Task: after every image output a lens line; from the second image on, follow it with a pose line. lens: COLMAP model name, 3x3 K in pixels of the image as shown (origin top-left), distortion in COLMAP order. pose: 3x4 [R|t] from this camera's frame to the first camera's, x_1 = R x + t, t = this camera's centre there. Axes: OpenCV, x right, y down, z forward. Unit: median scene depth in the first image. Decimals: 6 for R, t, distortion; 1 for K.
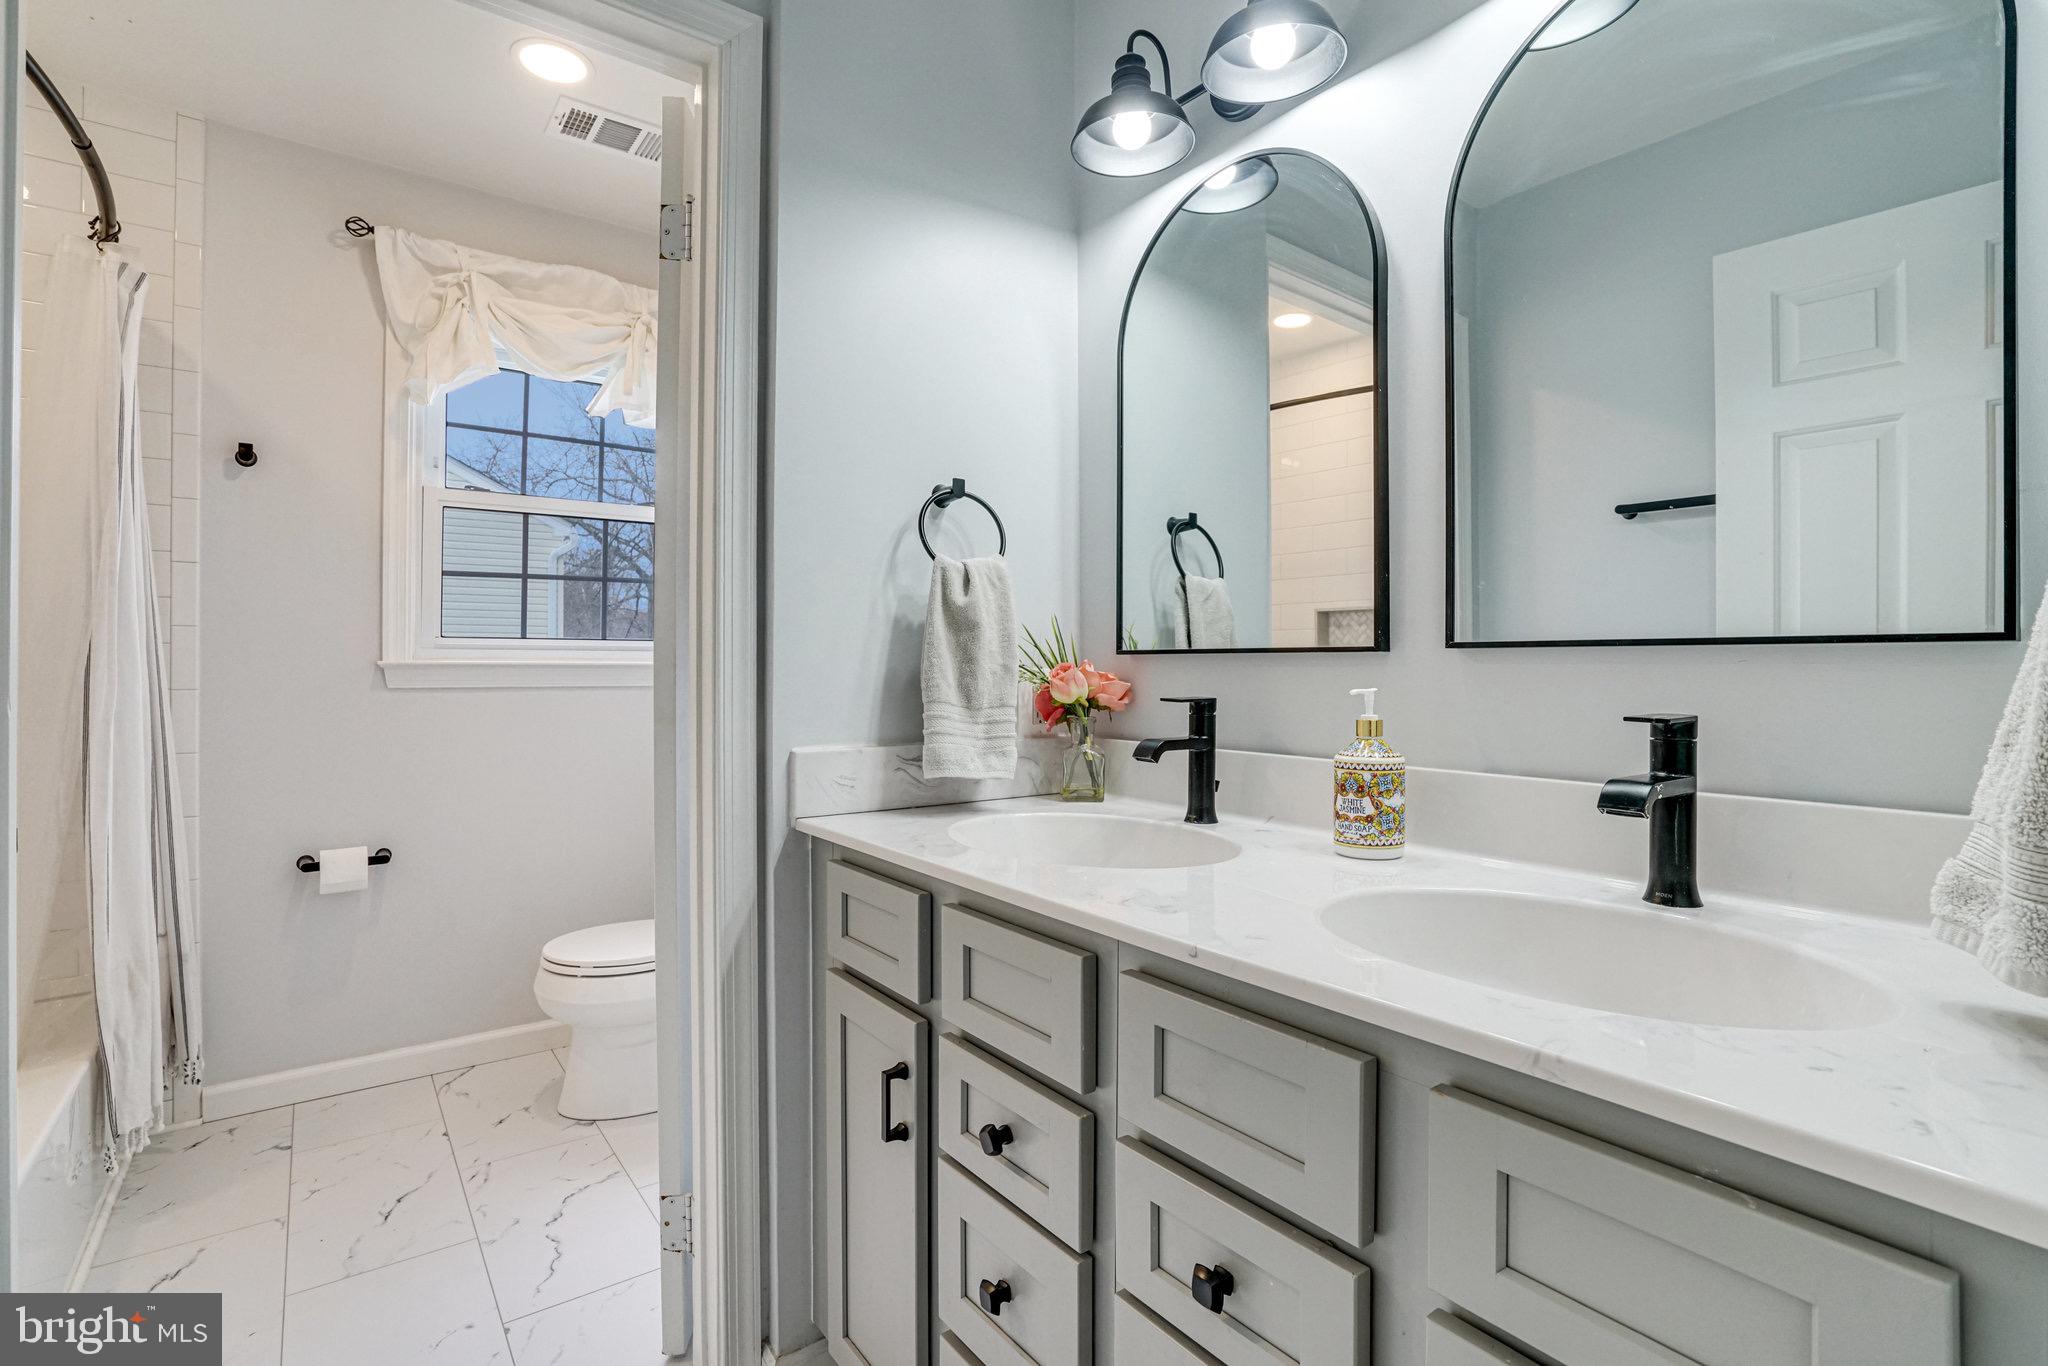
lens RADIAL K [[957.2, 0, 1012.6], [0, 957.2, 647.4], [0, 0, 1]] dist [-0.030358, 0.006032]
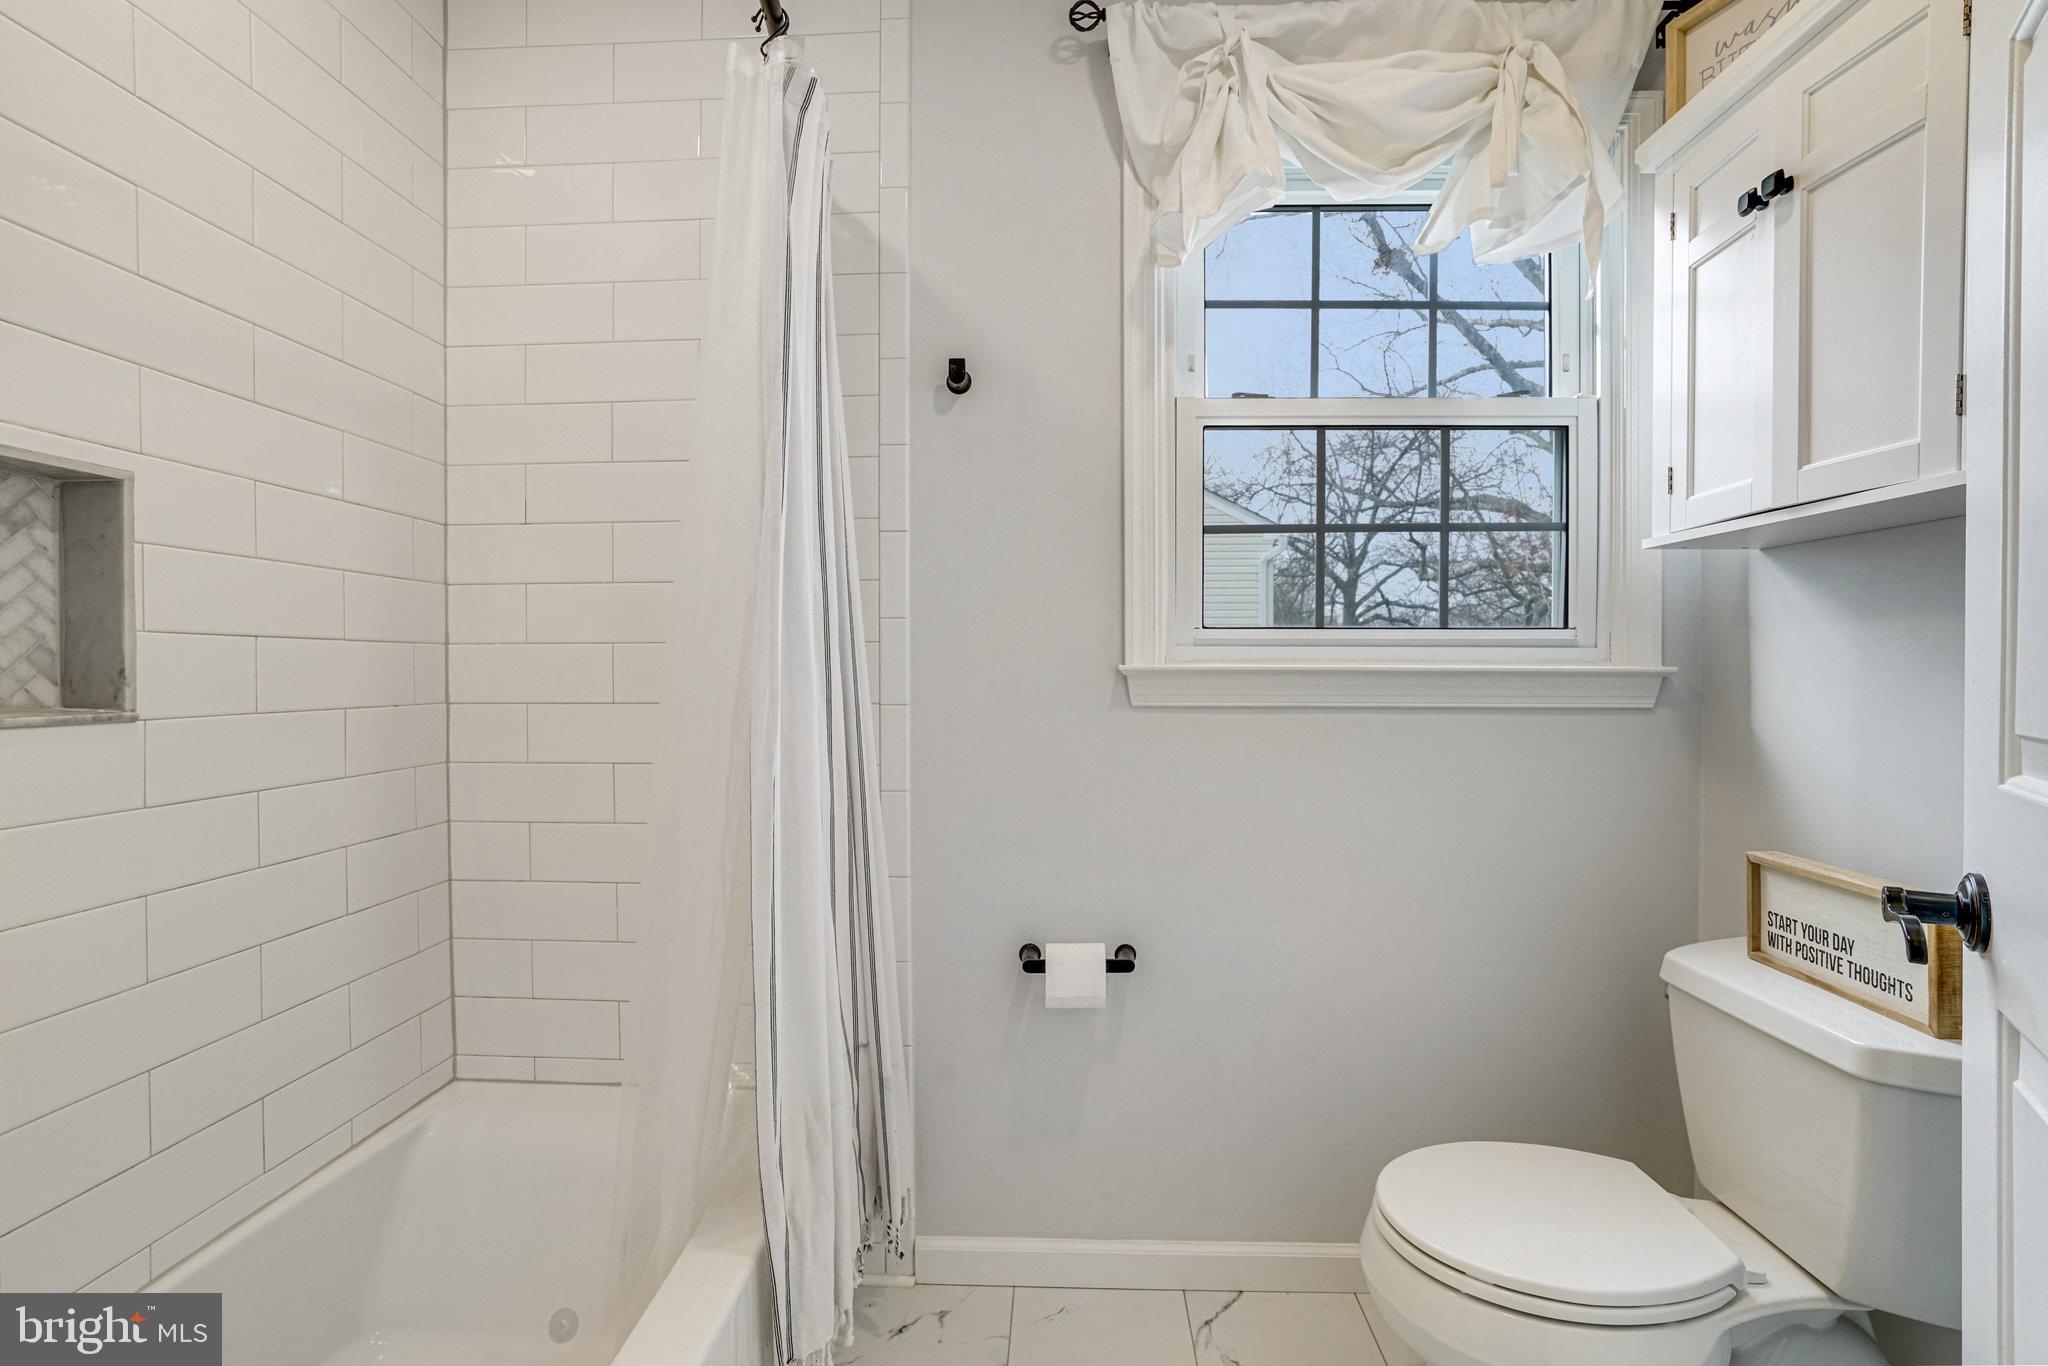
lens RADIAL K [[957.2, 0, 1022.7], [0, 957.2, 679.8], [0, 0, 1]] dist [-0.030358, 0.006032]
pose [[0.778727, 0.008253, -0.627309, -0.310379], [0.006417, 0.999756, 0.021118, 0.010288], [0.627330, -0.020471, 0.778484, 0.446243]]
